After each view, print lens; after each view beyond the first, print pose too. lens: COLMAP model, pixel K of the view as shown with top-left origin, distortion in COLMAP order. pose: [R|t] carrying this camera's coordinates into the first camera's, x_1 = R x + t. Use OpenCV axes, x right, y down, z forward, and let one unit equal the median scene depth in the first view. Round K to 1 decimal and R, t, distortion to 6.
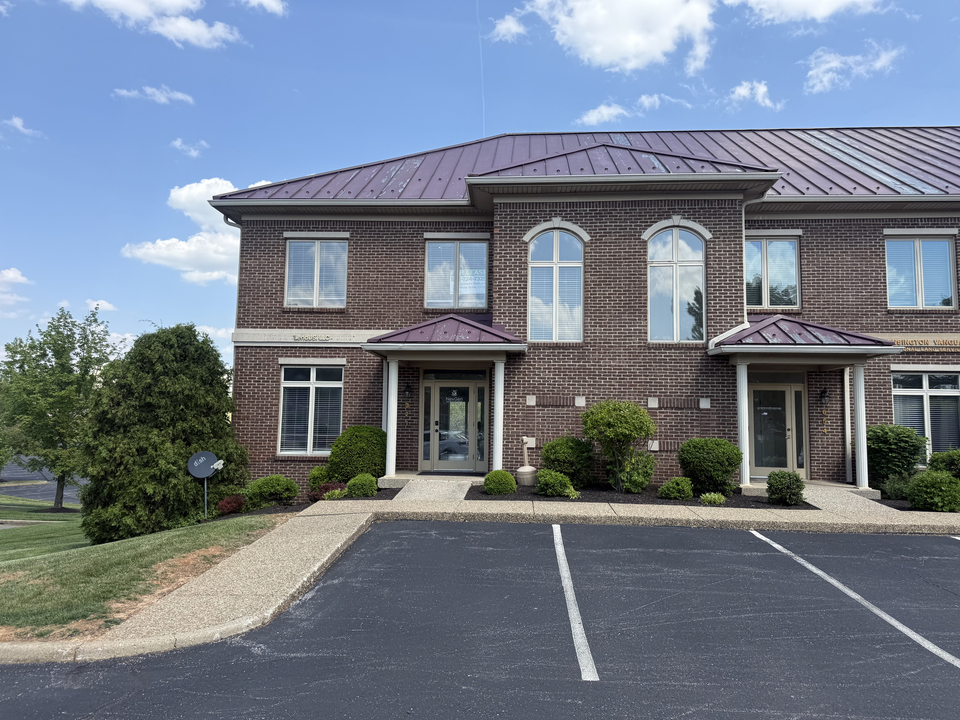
lens RADIAL K [[675.8, 0, 480.0], [0, 675.8, 360.0], [0, 0, 1]] dist [0.129656, -0.254120]
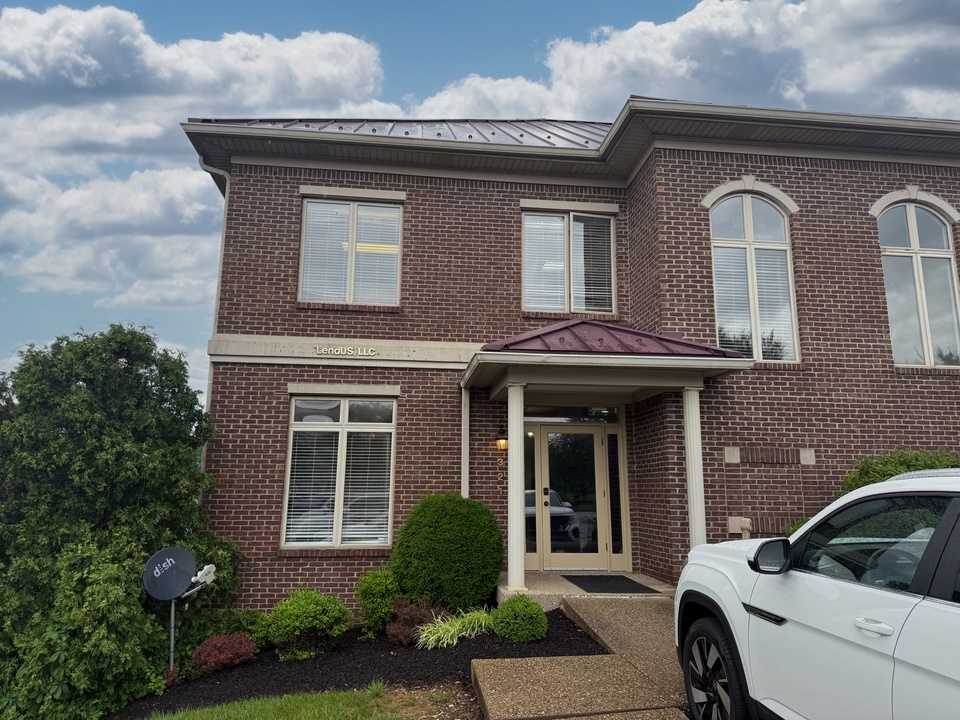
lens RADIAL K [[675.8, 0, 480.0], [0, 675.8, 360.0], [0, 0, 1]] dist [0.129656, -0.254120]
pose [[0.985517, 0.028765, 0.167120, -0.229835], [-0.012763, 0.995295, -0.096045, 0.032819], [-0.169097, 0.092520, 0.981247, 0.375372]]
